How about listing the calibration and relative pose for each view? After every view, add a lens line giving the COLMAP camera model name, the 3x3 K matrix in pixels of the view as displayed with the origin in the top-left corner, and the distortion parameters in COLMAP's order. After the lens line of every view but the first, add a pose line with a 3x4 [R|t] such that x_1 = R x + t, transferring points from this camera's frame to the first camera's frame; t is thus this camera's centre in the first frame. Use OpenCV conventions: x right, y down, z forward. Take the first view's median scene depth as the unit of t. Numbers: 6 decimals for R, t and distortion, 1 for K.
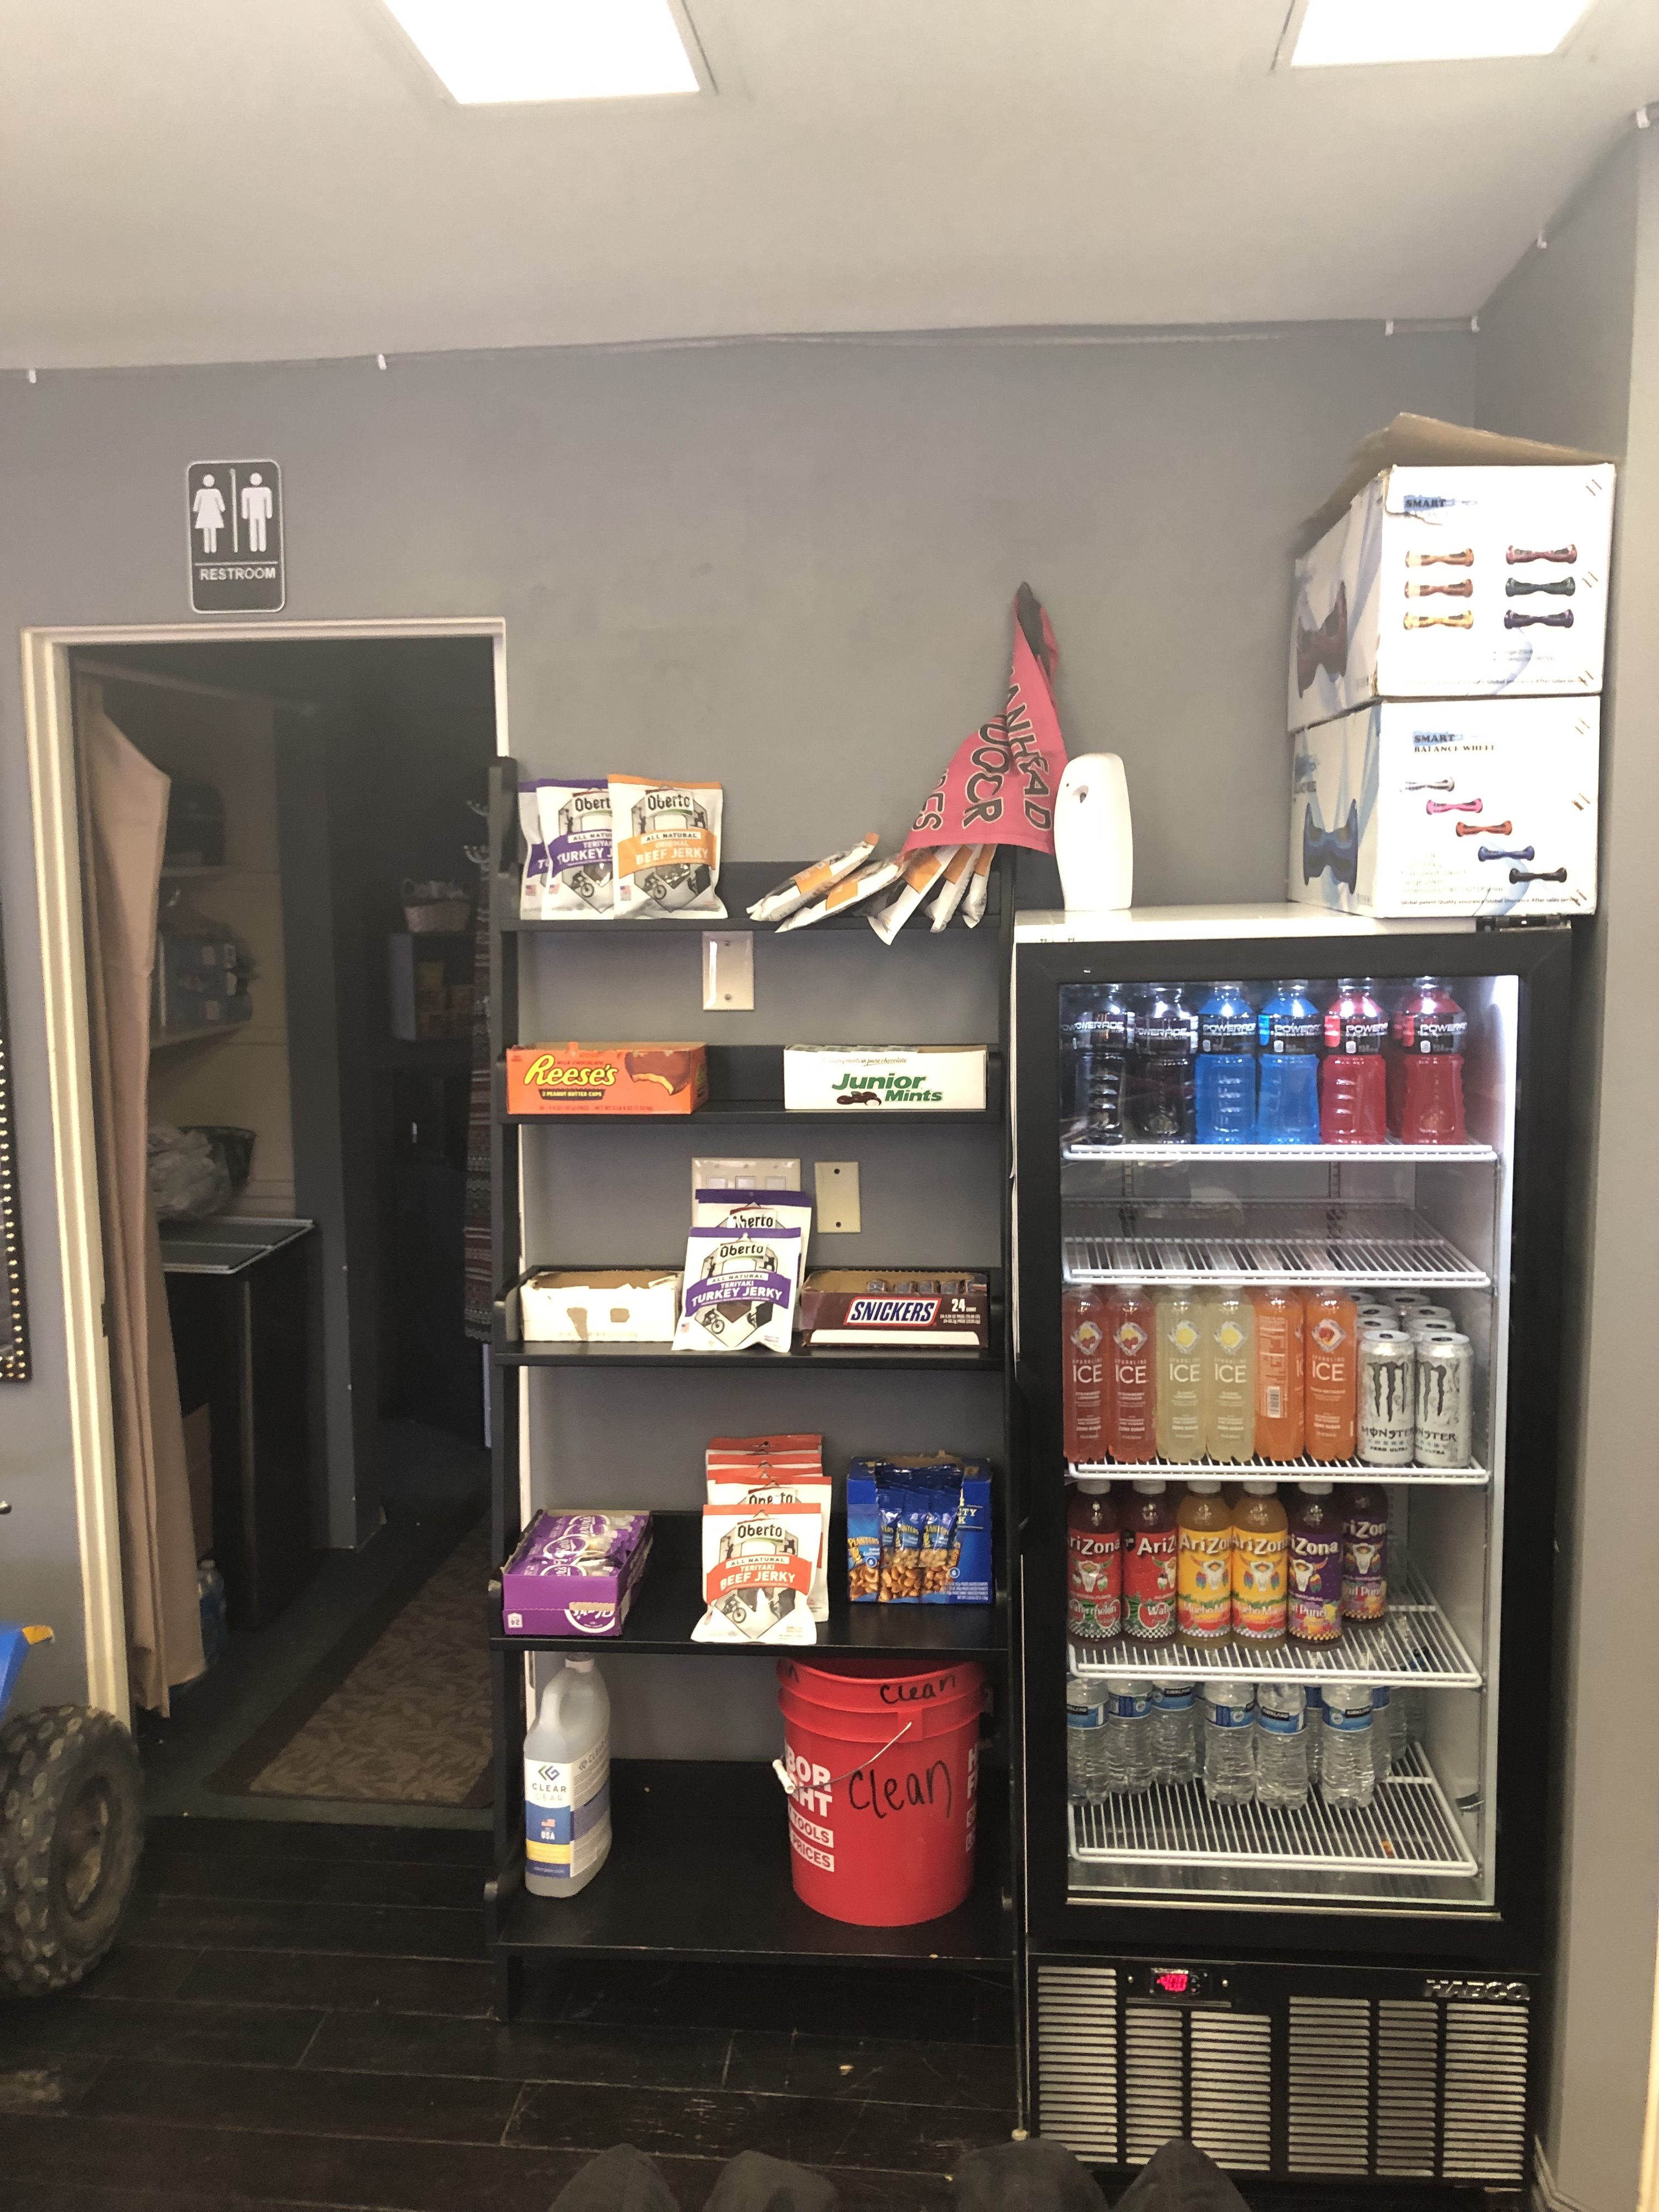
lens RADIAL K [[1789.7, 0, 823.7], [0, 1789.7, 1057.0], [0, 0, 1]] dist [0.017894, 0.000042]
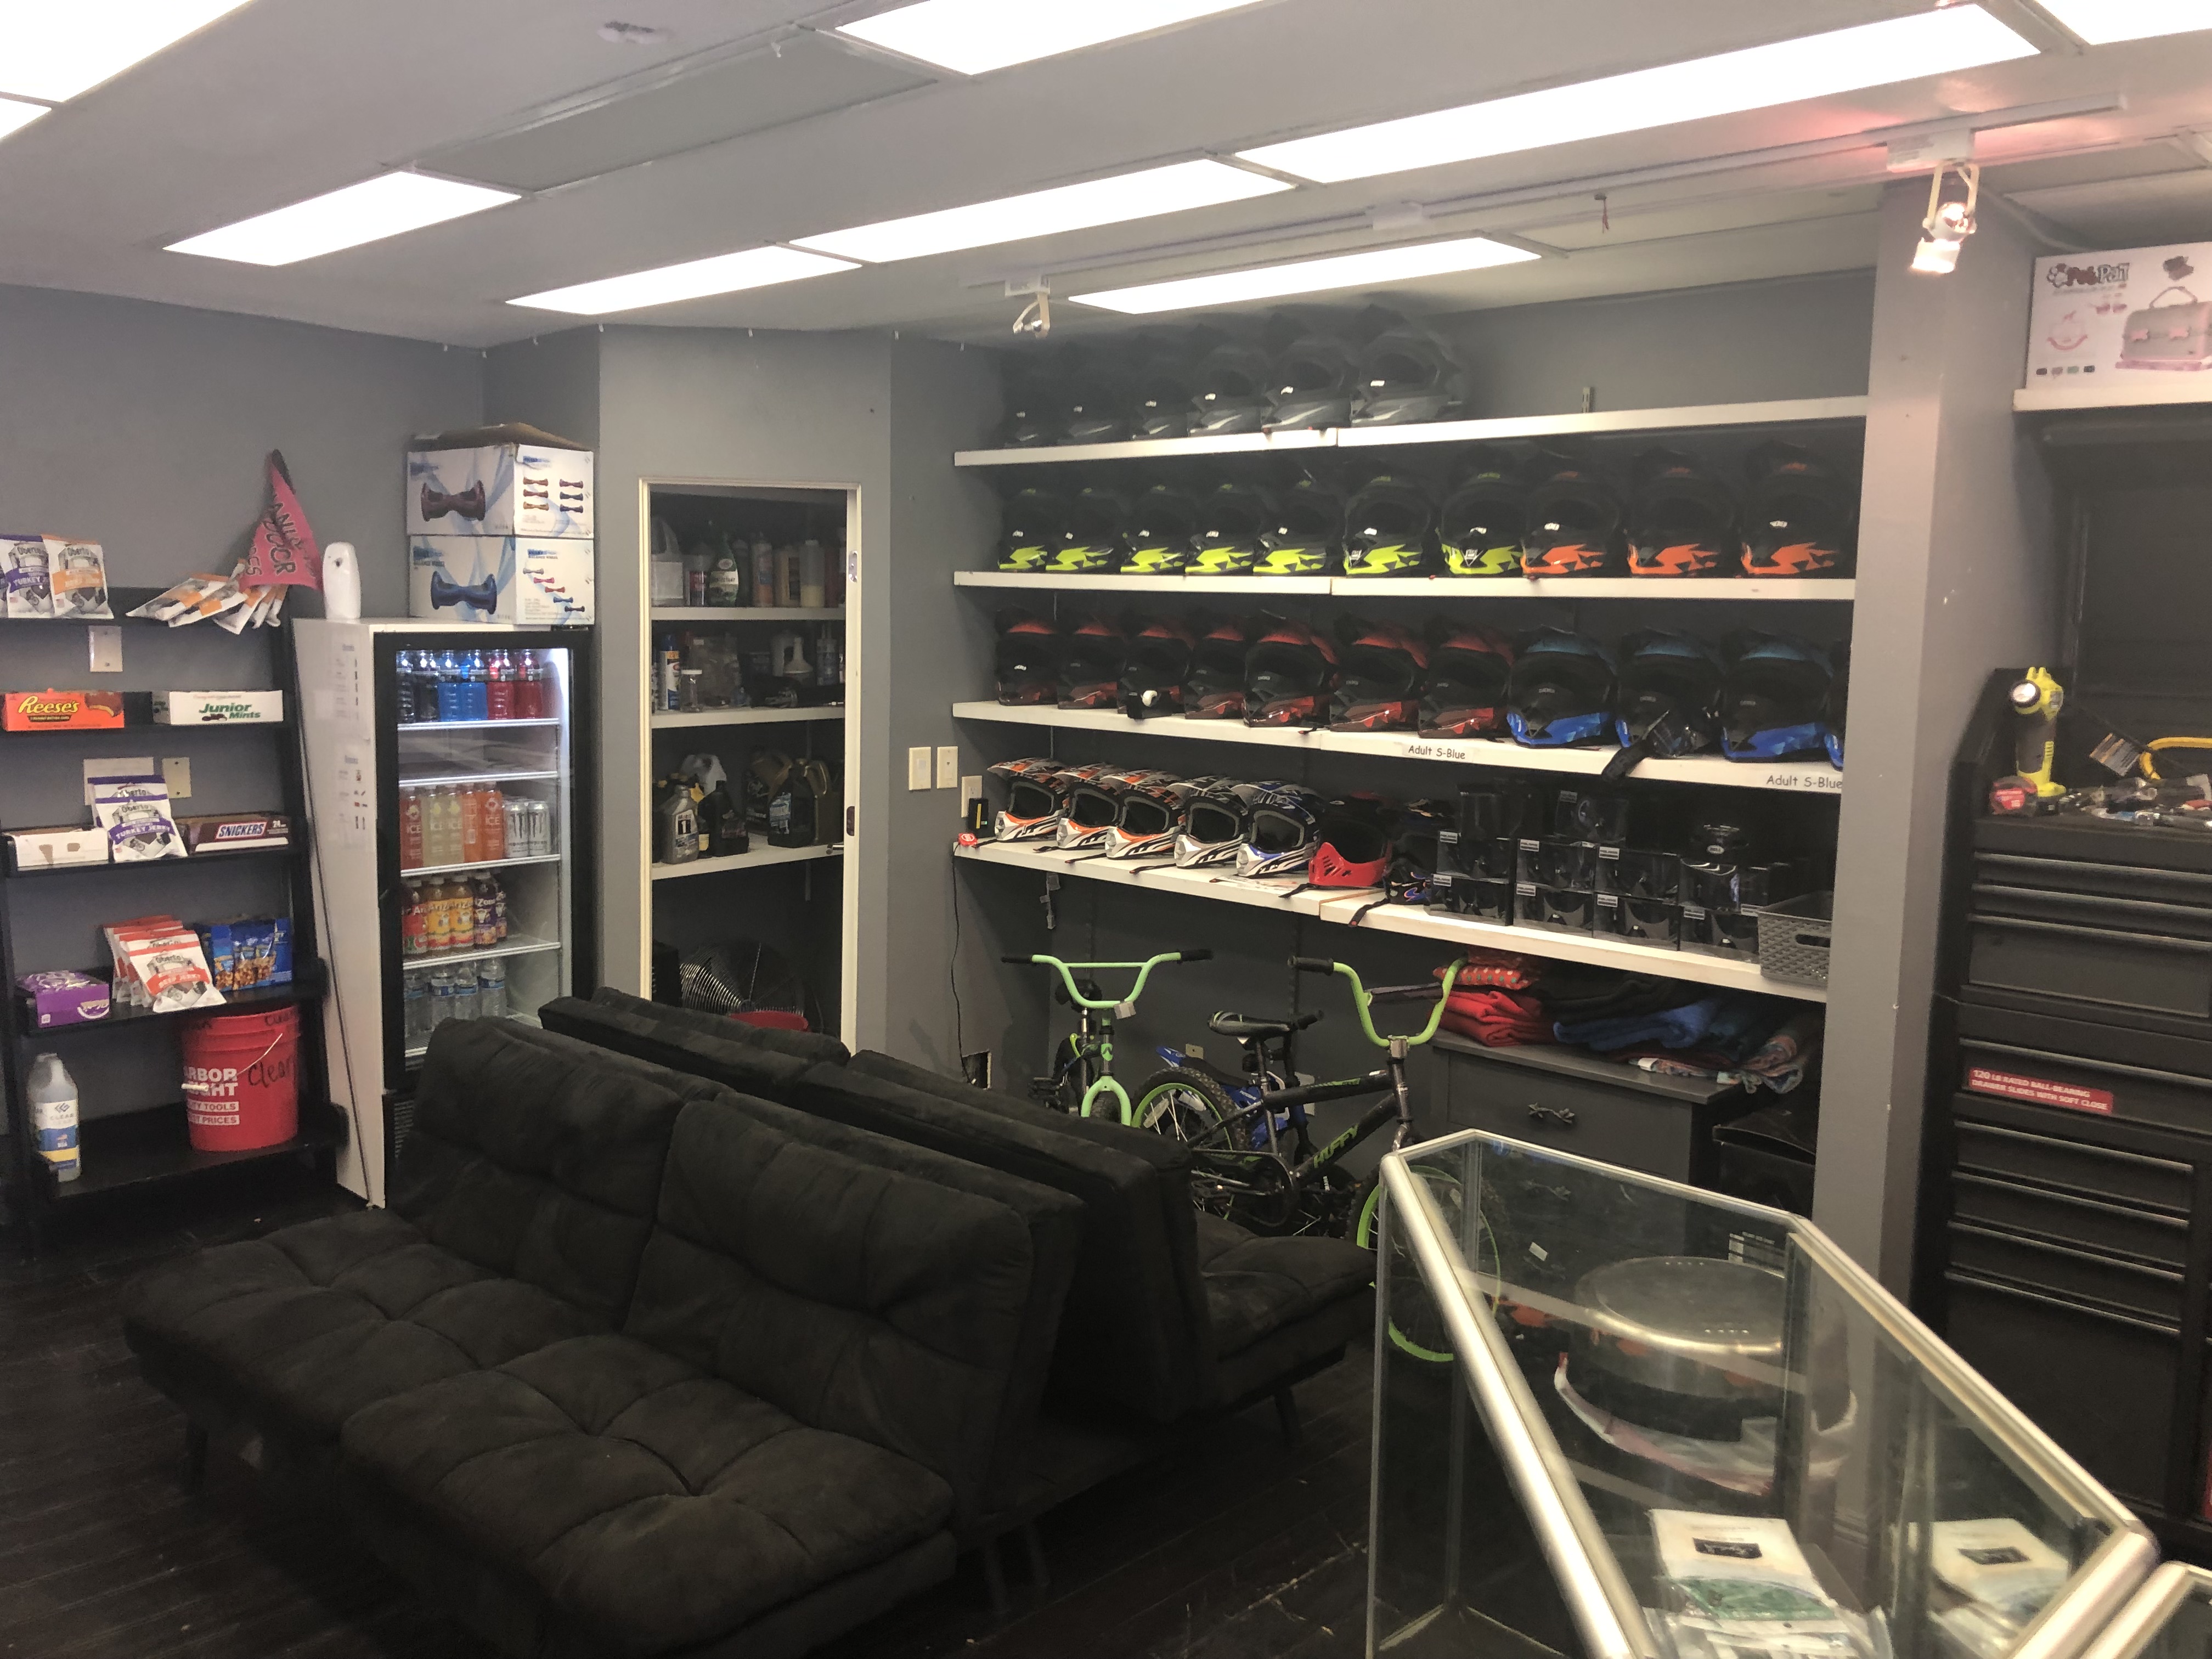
lens RADIAL K [[1789.7, 0, 1104.2], [0, 1789.7, 828.5], [0, 0, 1]] dist [0.017894, 0.000042]
pose [[0.605666, -0.071356, 0.792513, -0.943780], [0.054111, 0.997359, 0.048447, 0.101275], [-0.793877, 0.013541, 0.607927, -0.906638]]
